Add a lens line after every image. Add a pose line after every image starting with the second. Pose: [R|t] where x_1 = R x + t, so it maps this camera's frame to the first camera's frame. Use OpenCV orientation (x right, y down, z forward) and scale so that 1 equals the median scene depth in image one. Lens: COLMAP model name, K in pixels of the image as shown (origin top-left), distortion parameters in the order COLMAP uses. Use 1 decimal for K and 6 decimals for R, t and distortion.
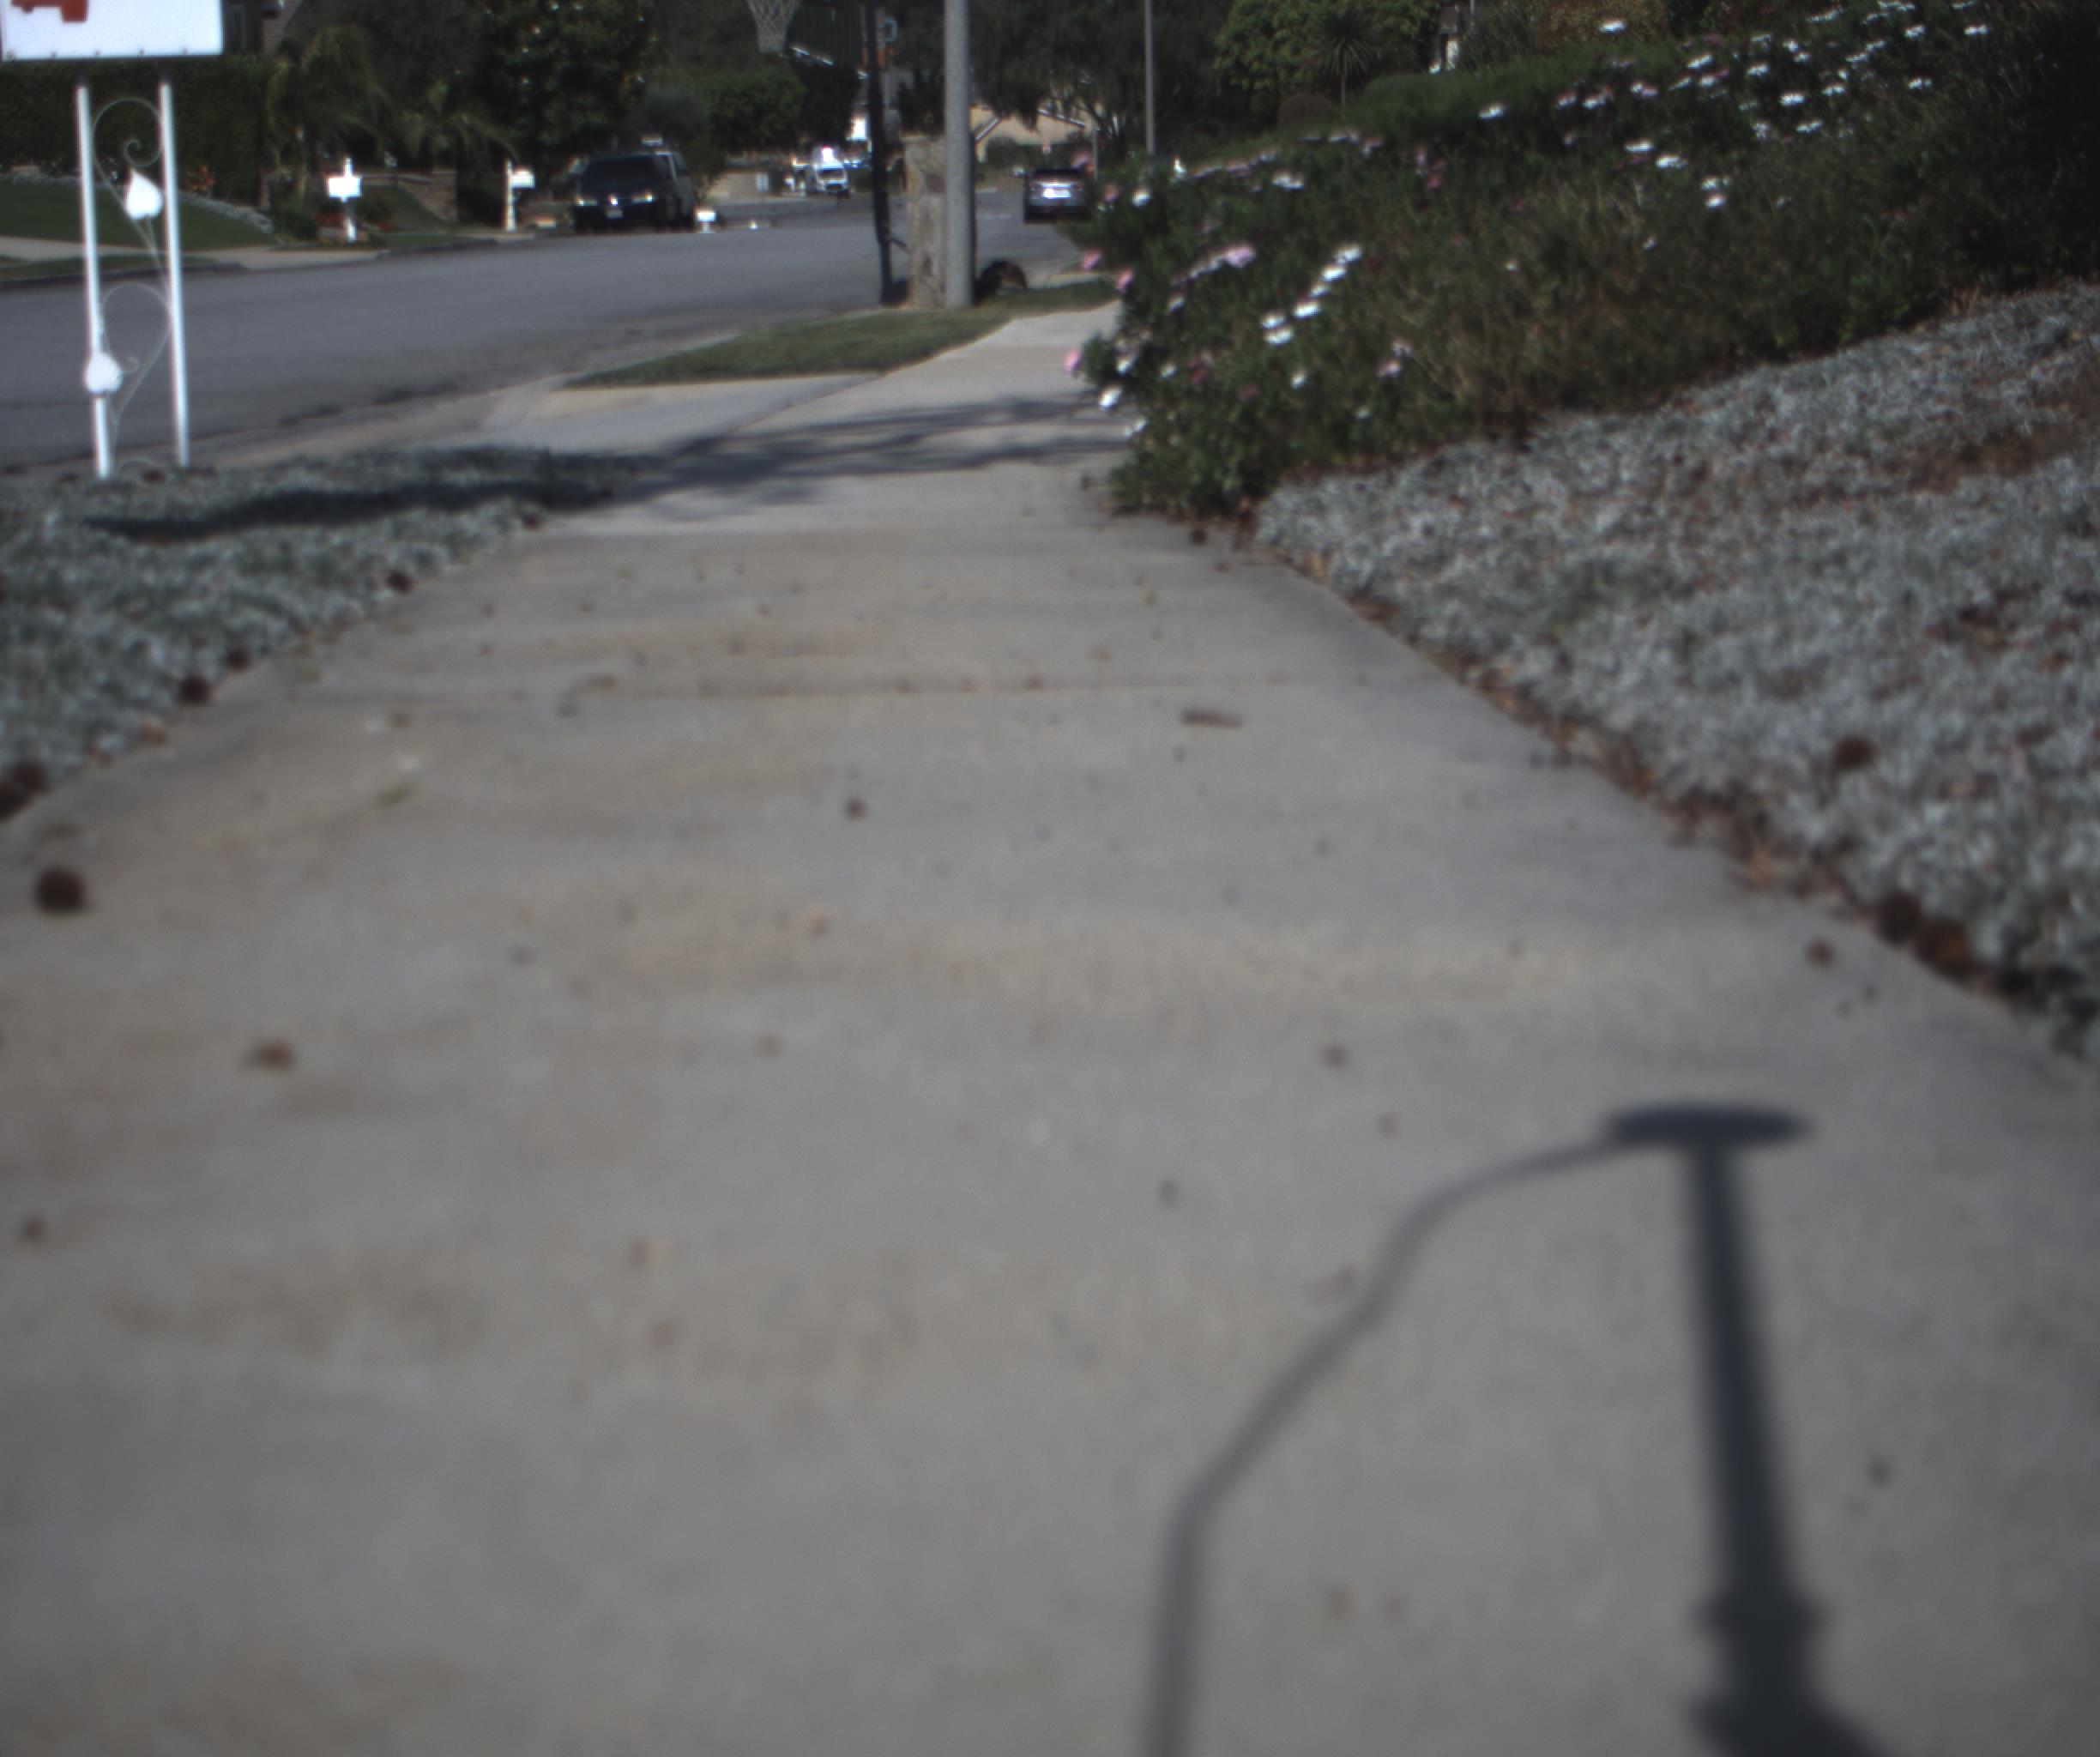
lens RADIAL K [[3990.3, 0, 1050.0], [0, 3990.3, 878.5], [0, 0, 1]] dist [-0.183087, 0.934416]
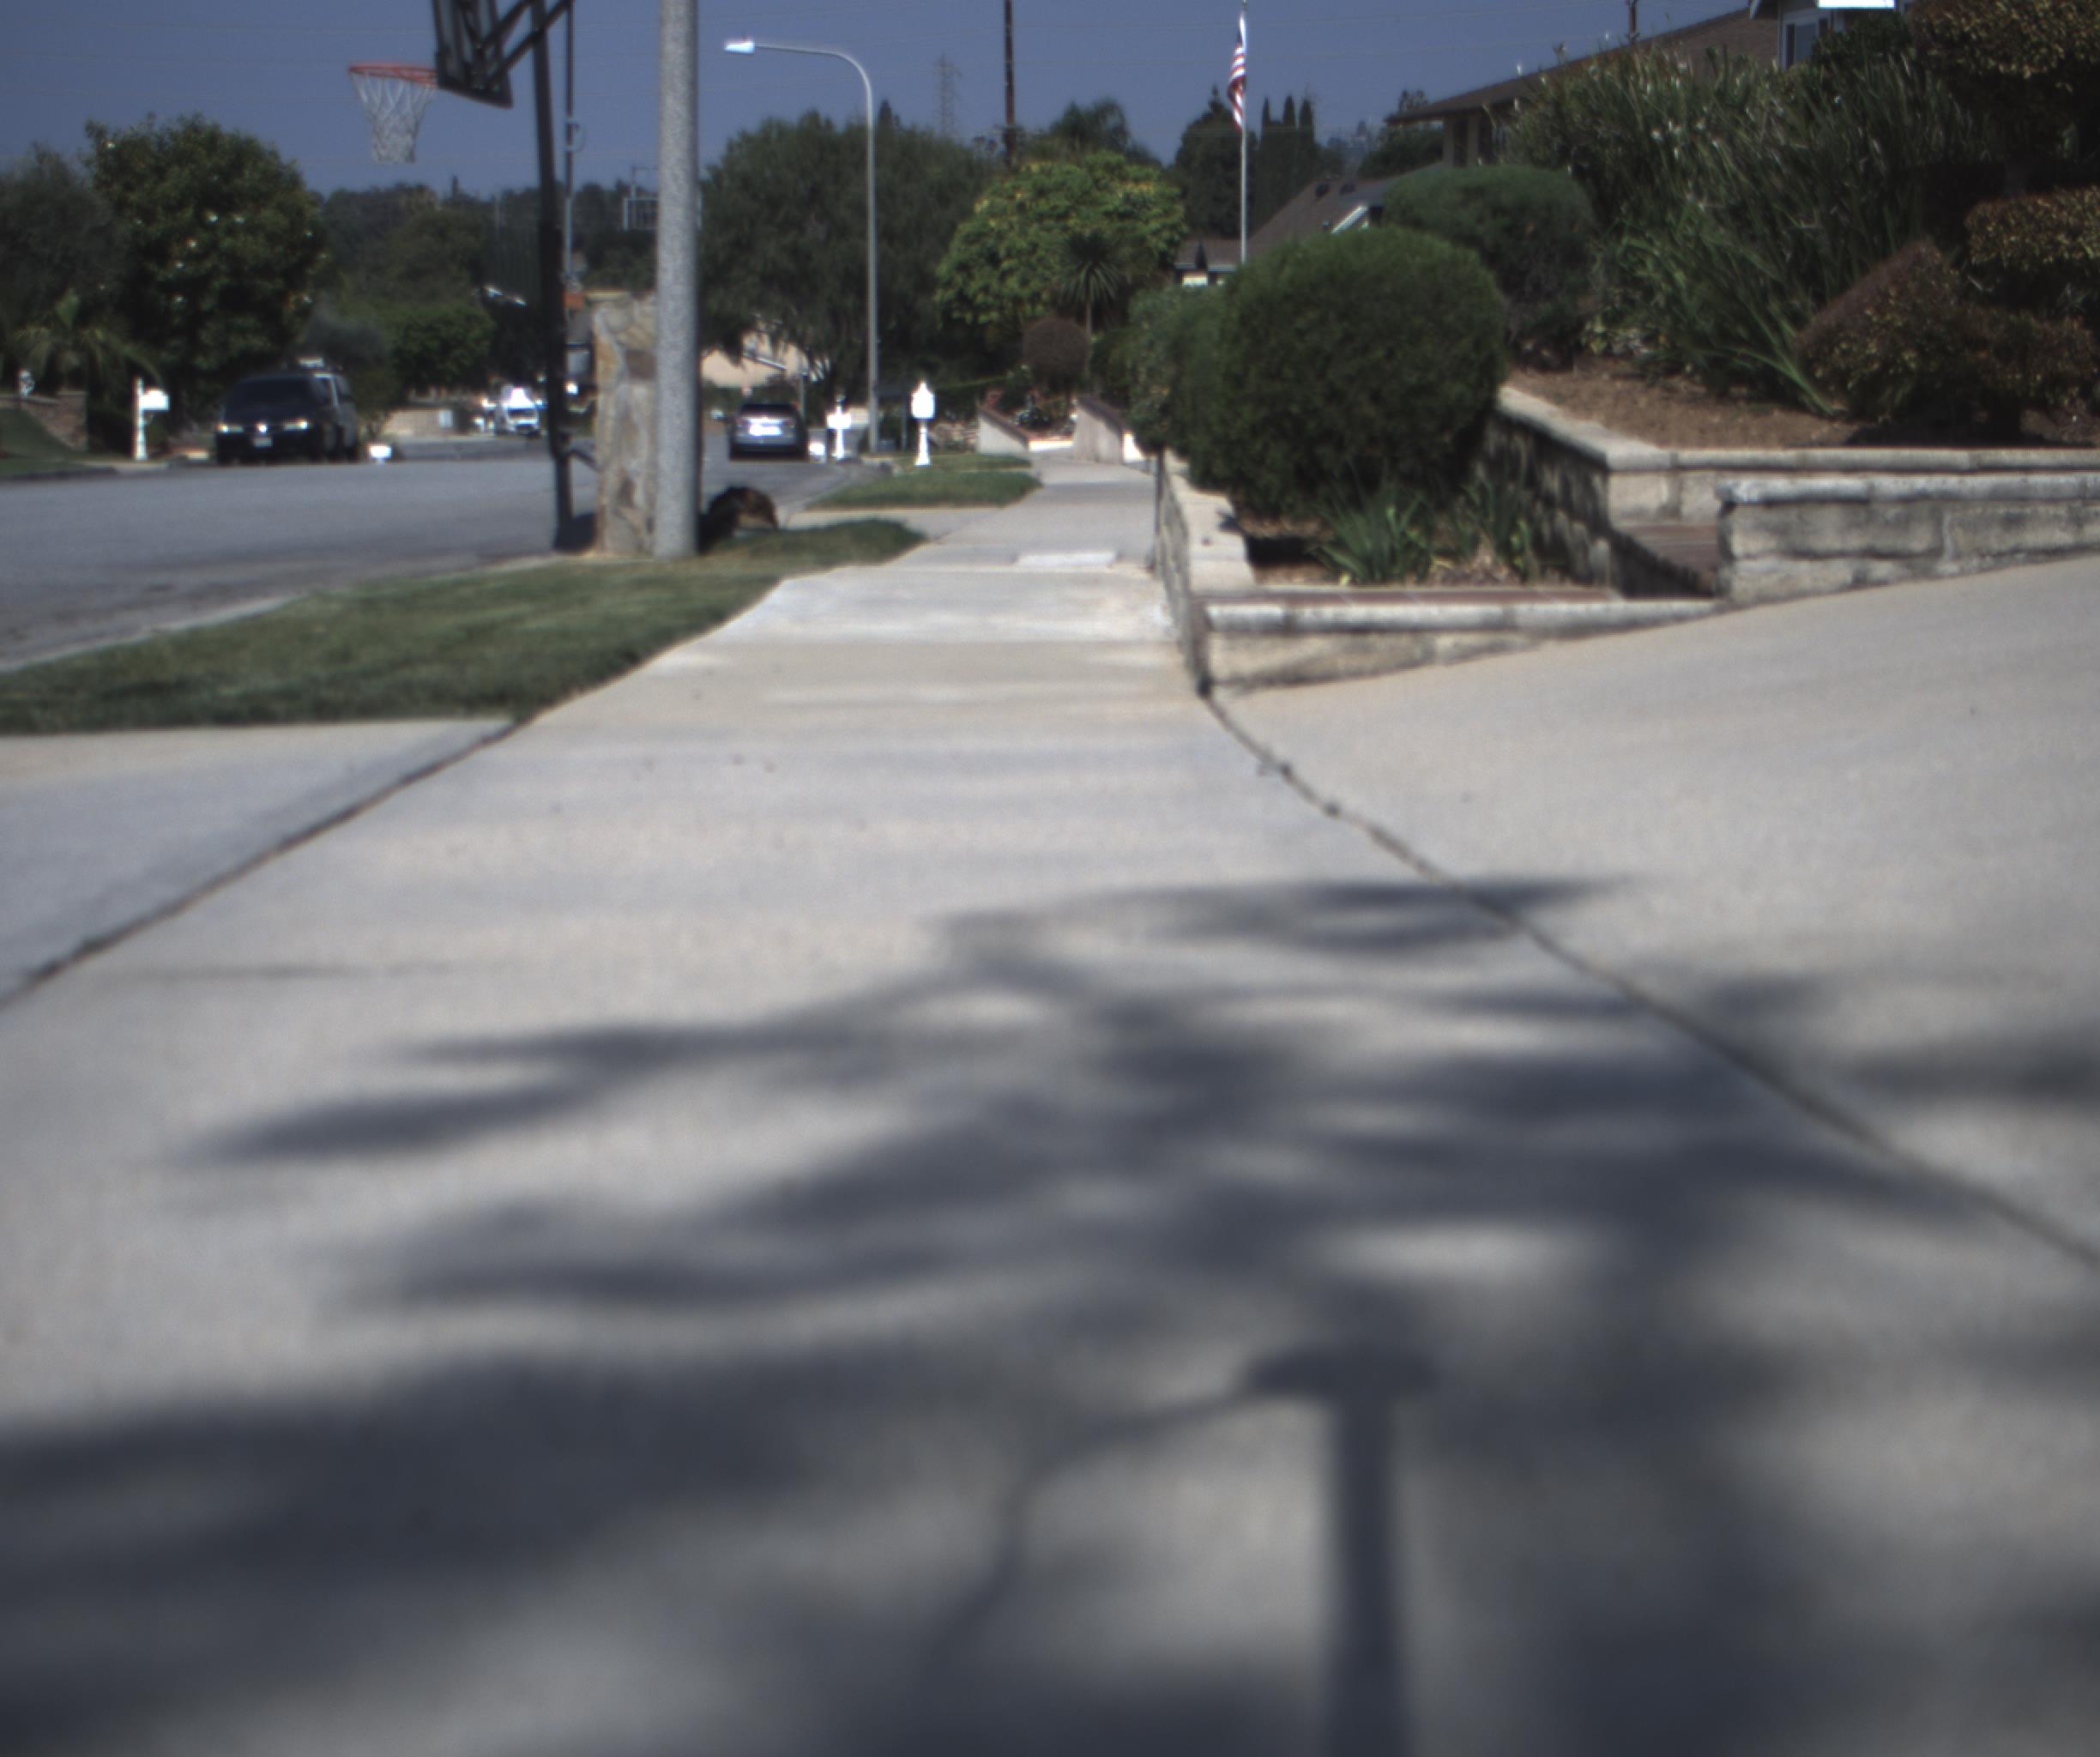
lens RADIAL K [[3990.3, 0, 1050.0], [0, 3990.3, 878.5], [0, 0, 1]] dist [-0.183087, 0.934416]
pose [[0.996965, 0.007087, 0.077529, -0.003839], [-0.002258, 0.998061, -0.062200, -0.016527], [-0.077820, 0.061836, 0.995048, 0.114508]]
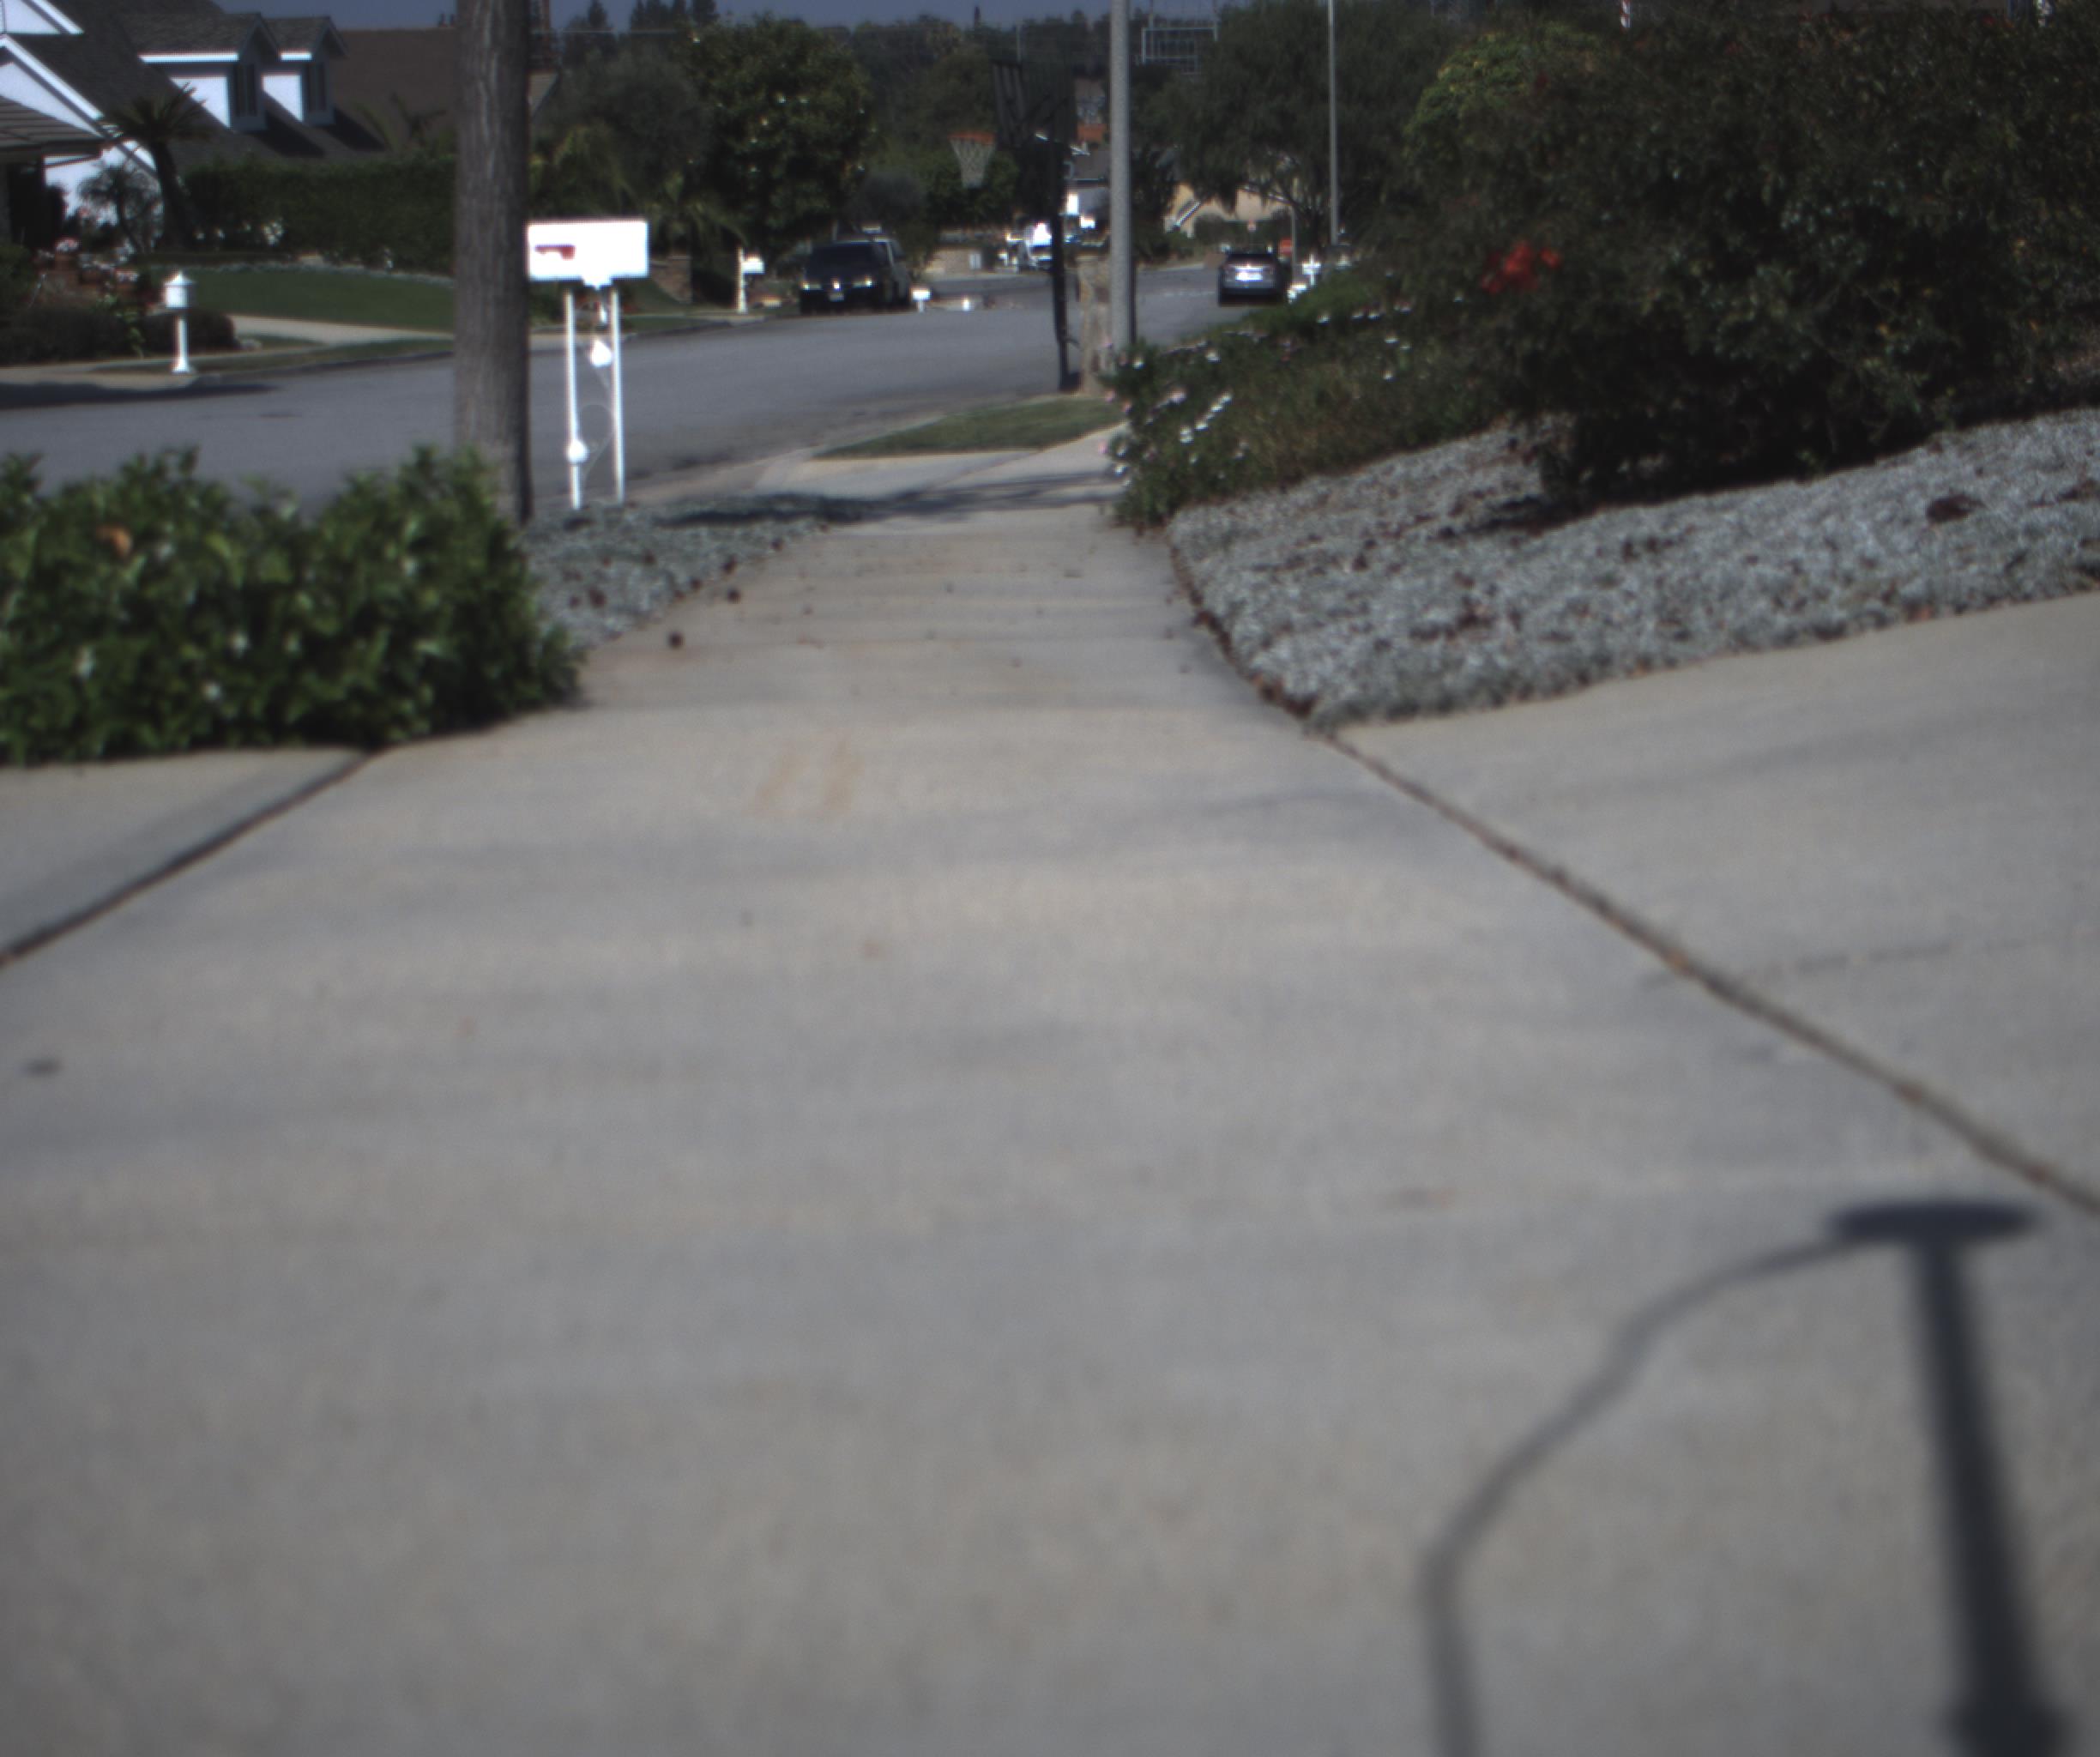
lens RADIAL K [[3990.3, 0, 1050.0], [0, 3990.3, 878.5], [0, 0, 1]] dist [-0.183087, 0.934416]
pose [[0.998568, 0.009808, -0.052592, 0.006993], [-0.010717, 0.999798, -0.017033, 0.009194], [0.052414, 0.017572, 0.998471, -0.076400]]
